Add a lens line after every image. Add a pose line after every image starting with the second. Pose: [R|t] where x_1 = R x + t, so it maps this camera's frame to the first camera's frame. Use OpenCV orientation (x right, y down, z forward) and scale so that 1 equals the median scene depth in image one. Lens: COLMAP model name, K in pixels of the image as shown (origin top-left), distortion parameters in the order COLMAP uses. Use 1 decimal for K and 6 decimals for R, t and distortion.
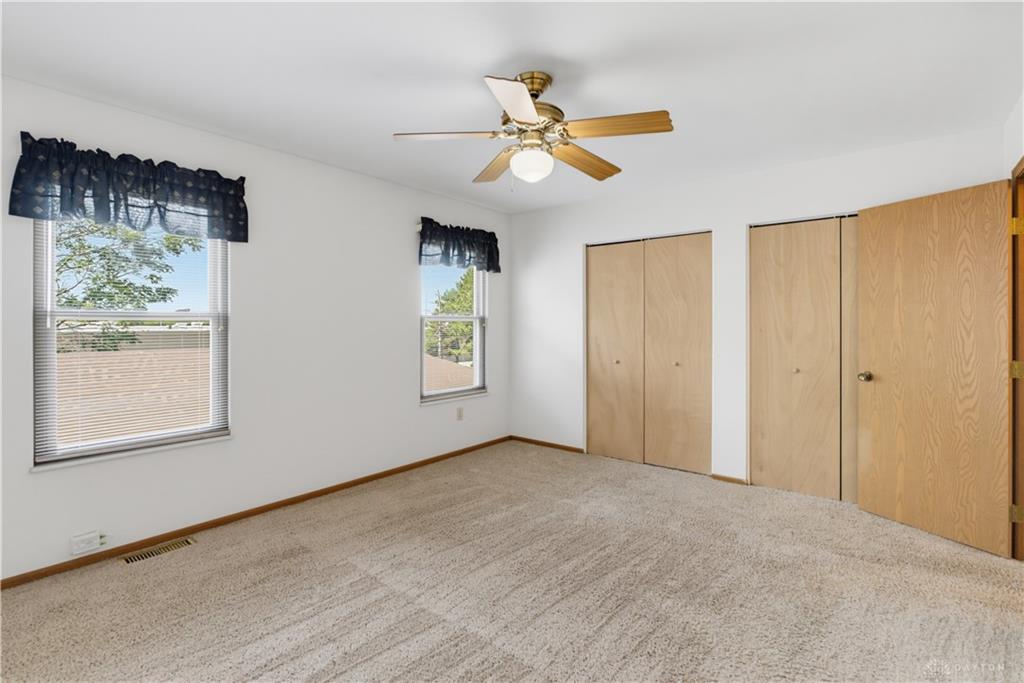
lens RADIAL K [[480.9, 0, 512.4], [0, 480.9, 323.9], [0, 0, 1]] dist [-0.000510, -0.000360]
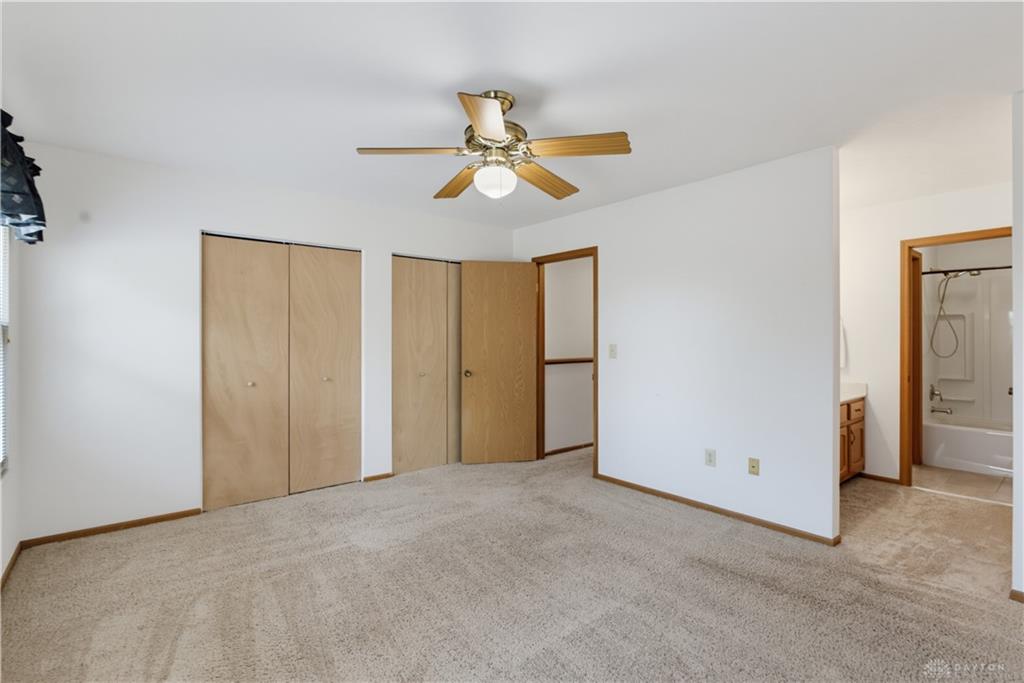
lens RADIAL K [[479.6, 0, 512.0], [0, 479.6, 341.5], [0, 0, 1]] dist [-0.001261, 0.000097]
pose [[0.218921, -0.006669, 0.975720, -0.576059], [0.002983, 0.999977, 0.006166, 0.002253], [-0.975738, 0.001561, 0.218936, 0.461508]]
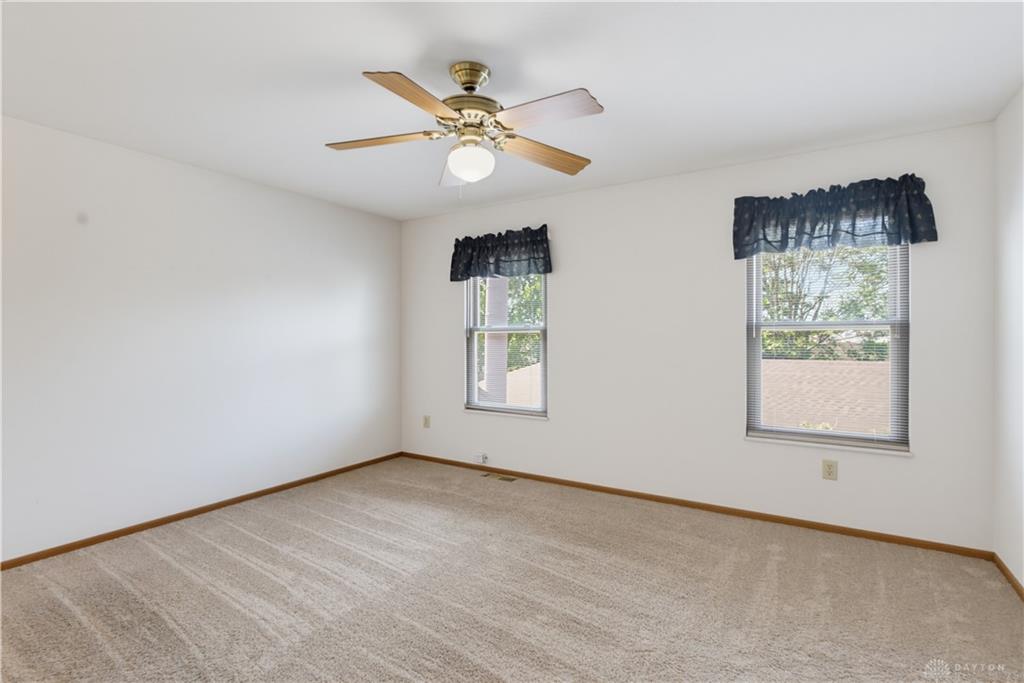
lens RADIAL K [[481.5, 0, 512.0], [0, 481.5, 341.5], [0, 0, 1]] dist [-0.031486, -0.000153]
pose [[0.120093, 0.012470, -0.992684, 0.593014], [0.002703, 0.999913, 0.012888, 0.000302], [0.992759, -0.004231, 0.120048, 0.593499]]
